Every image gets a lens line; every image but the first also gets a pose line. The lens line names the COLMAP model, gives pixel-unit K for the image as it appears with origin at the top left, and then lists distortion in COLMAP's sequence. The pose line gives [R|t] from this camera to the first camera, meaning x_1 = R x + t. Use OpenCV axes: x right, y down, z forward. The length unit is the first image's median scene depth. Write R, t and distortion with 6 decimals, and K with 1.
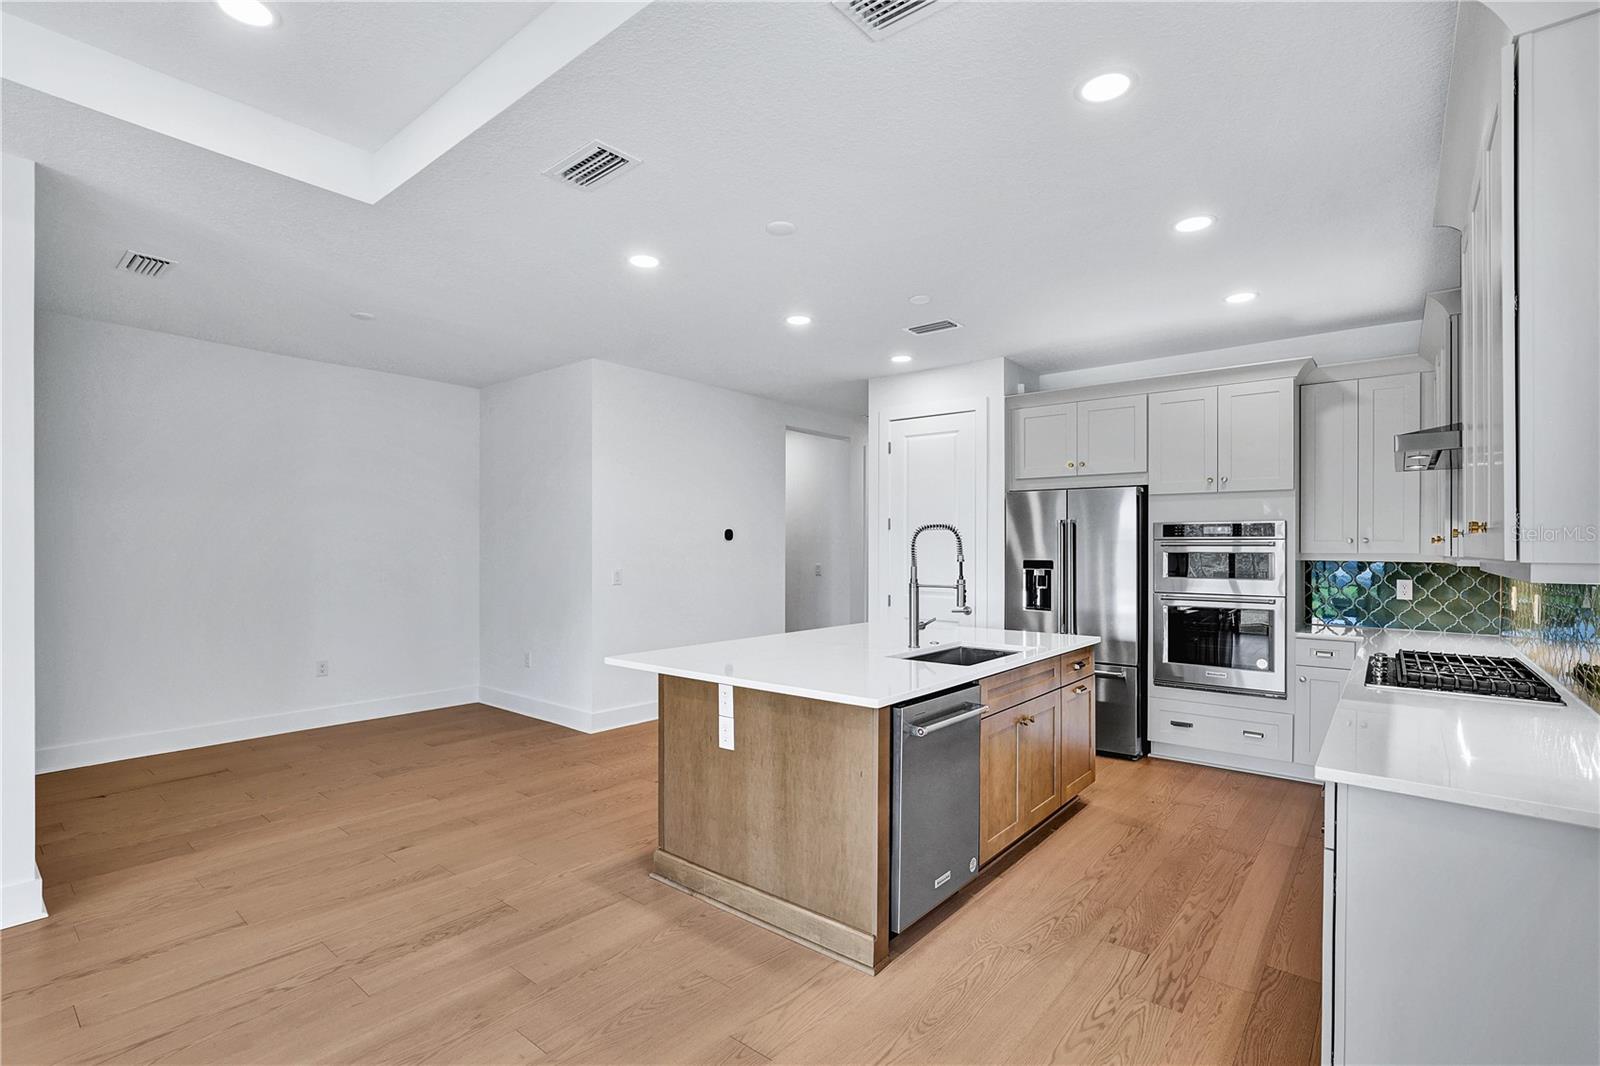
lens RADIAL K [[748.7, 0, 793.4], [0, 748.7, 543.4], [0, 0, 1]] dist [-0.005257, -0.000718]
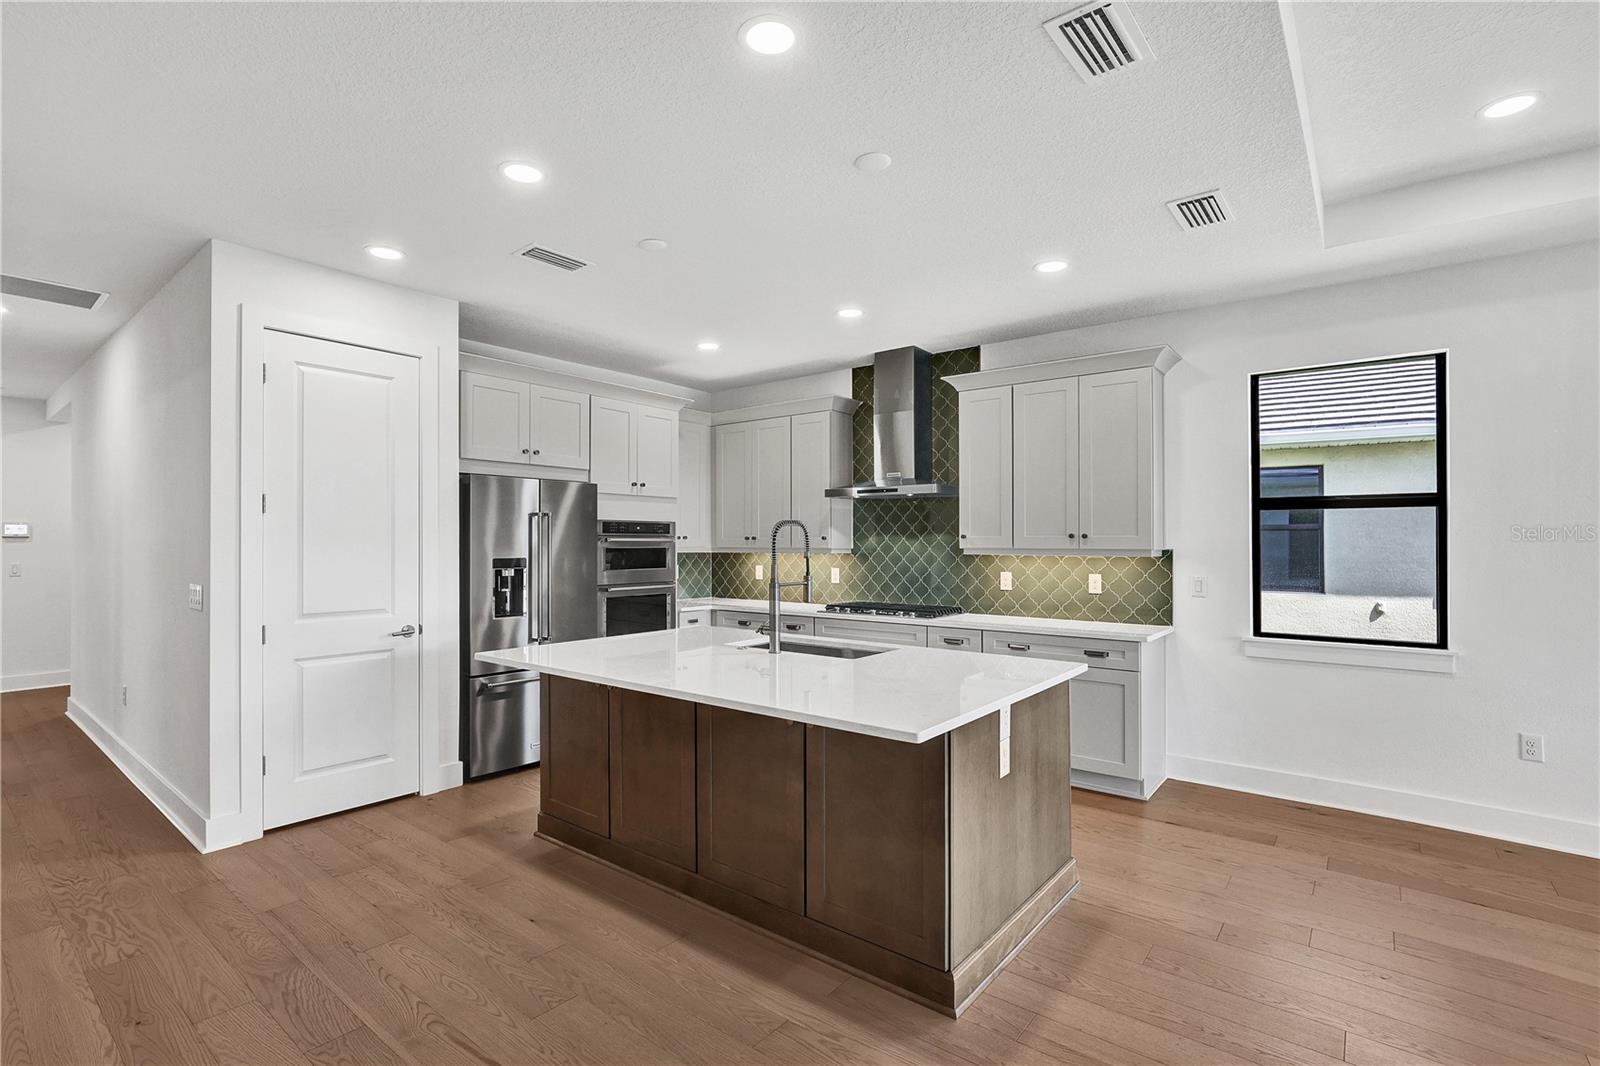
lens RADIAL K [[748.7, 0, 794.5], [0, 748.7, 533.5], [0, 0, 1]] dist [-0.005257, -0.000718]
pose [[0.003983, 0.007844, 0.999961, -0.527484], [-0.001750, 0.999968, -0.007837, 0.000109], [-0.999991, -0.001719, 0.003997, 0.676282]]
